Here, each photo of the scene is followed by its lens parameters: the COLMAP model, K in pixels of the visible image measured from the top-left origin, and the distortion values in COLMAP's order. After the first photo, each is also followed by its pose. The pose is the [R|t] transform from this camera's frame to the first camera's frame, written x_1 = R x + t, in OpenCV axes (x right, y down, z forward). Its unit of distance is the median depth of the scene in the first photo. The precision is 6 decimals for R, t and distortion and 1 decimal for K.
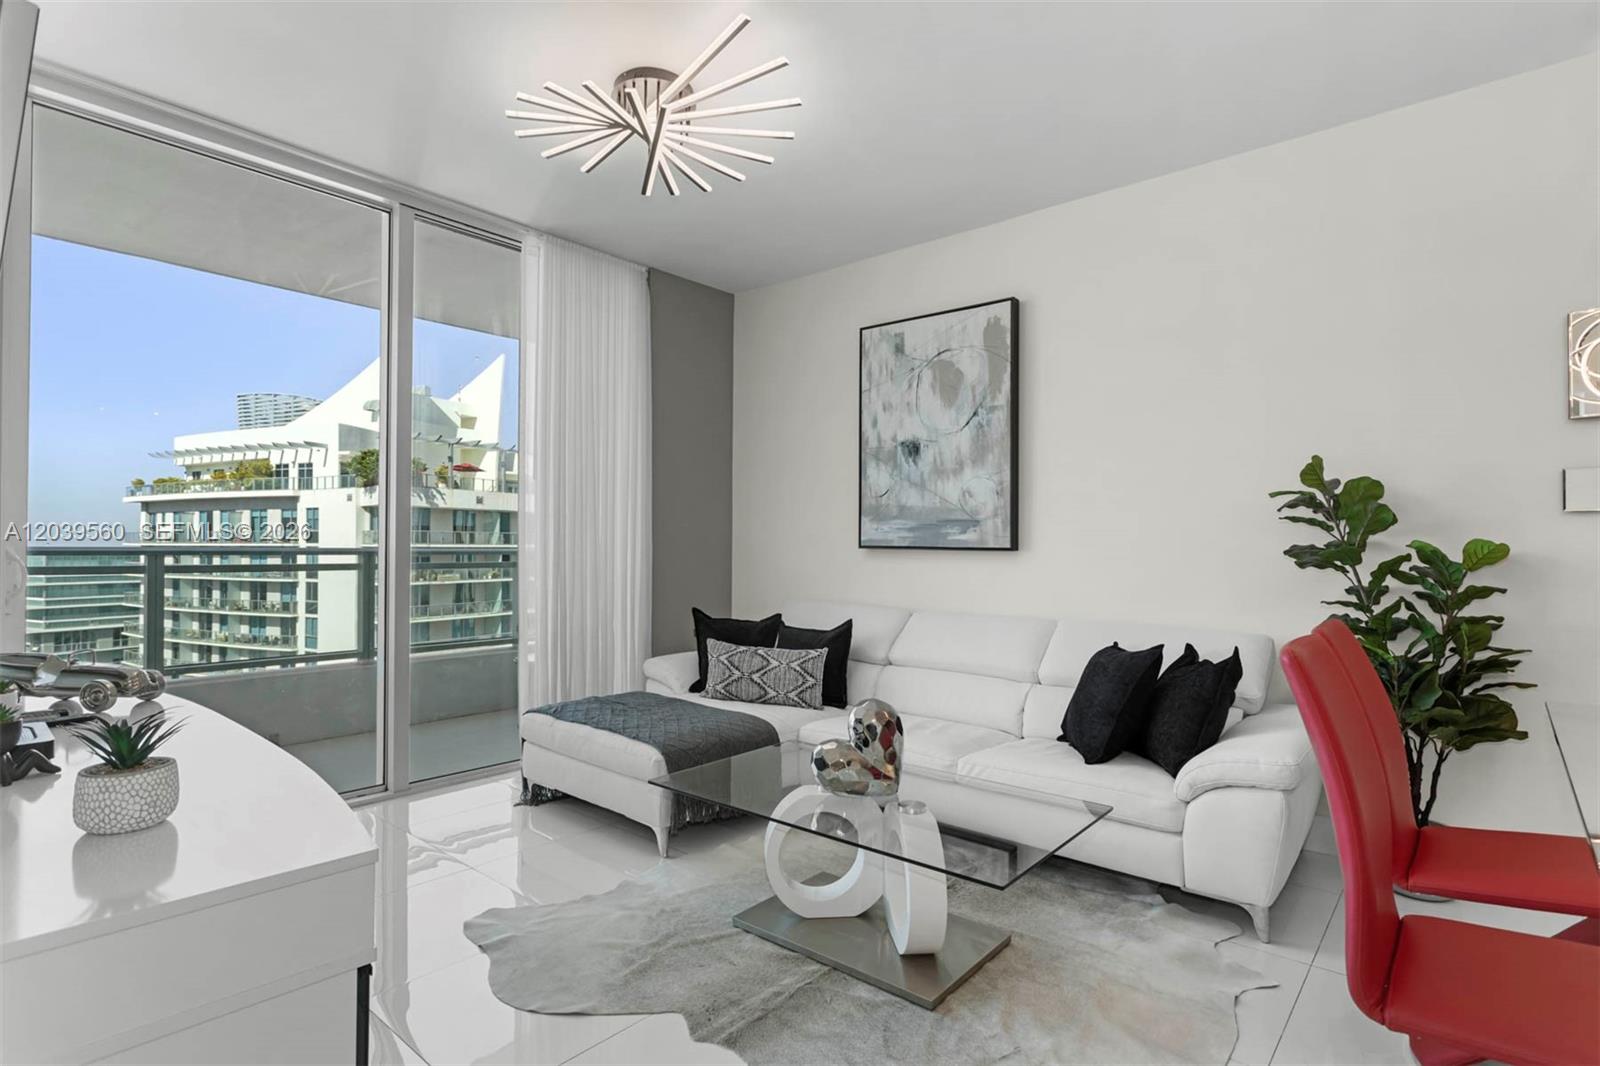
lens RADIAL K [[803.6, 0, 796.3], [0, 803.6, 539.9], [0, 0, 1]] dist [-0.002310, 0.000119]
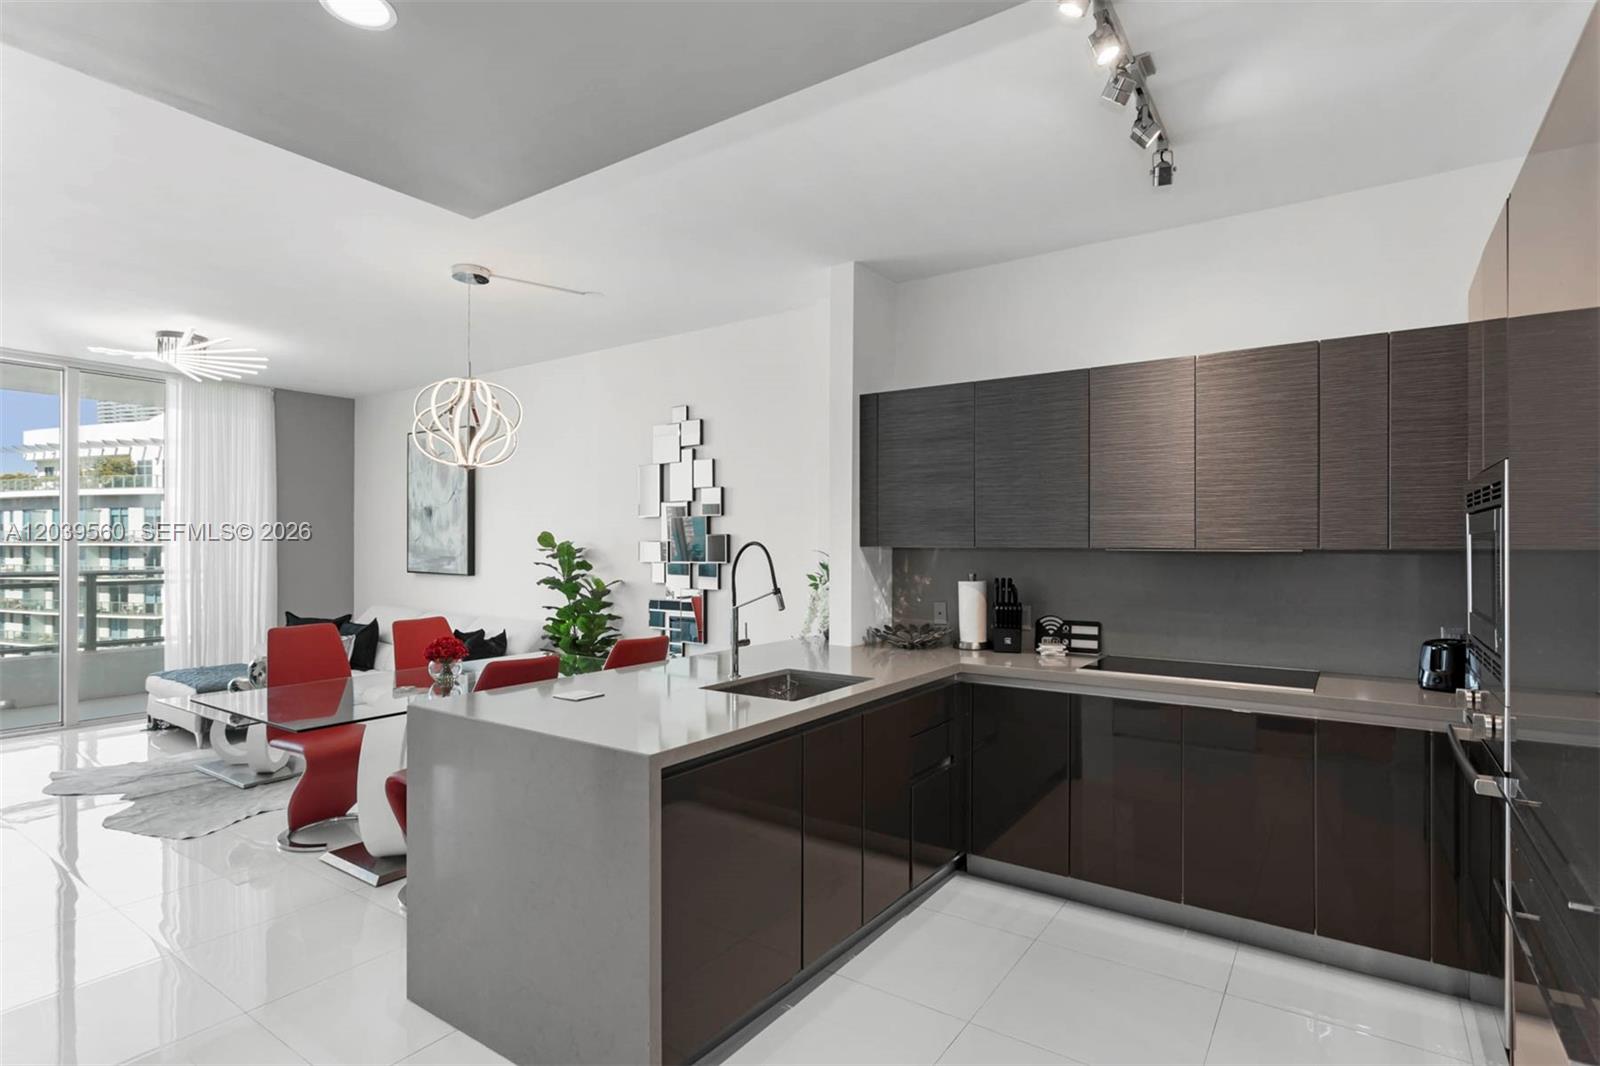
lens RADIAL K [[803.6, 0, 804.2], [0, 803.6, 541.7], [0, 0, 1]] dist [-0.002310, 0.000119]
pose [[0.994411, -0.003989, 0.105499, 0.768658], [0.002962, 0.999947, 0.009883, -0.071316], [-0.105533, -0.009515, 0.994370, -0.733437]]
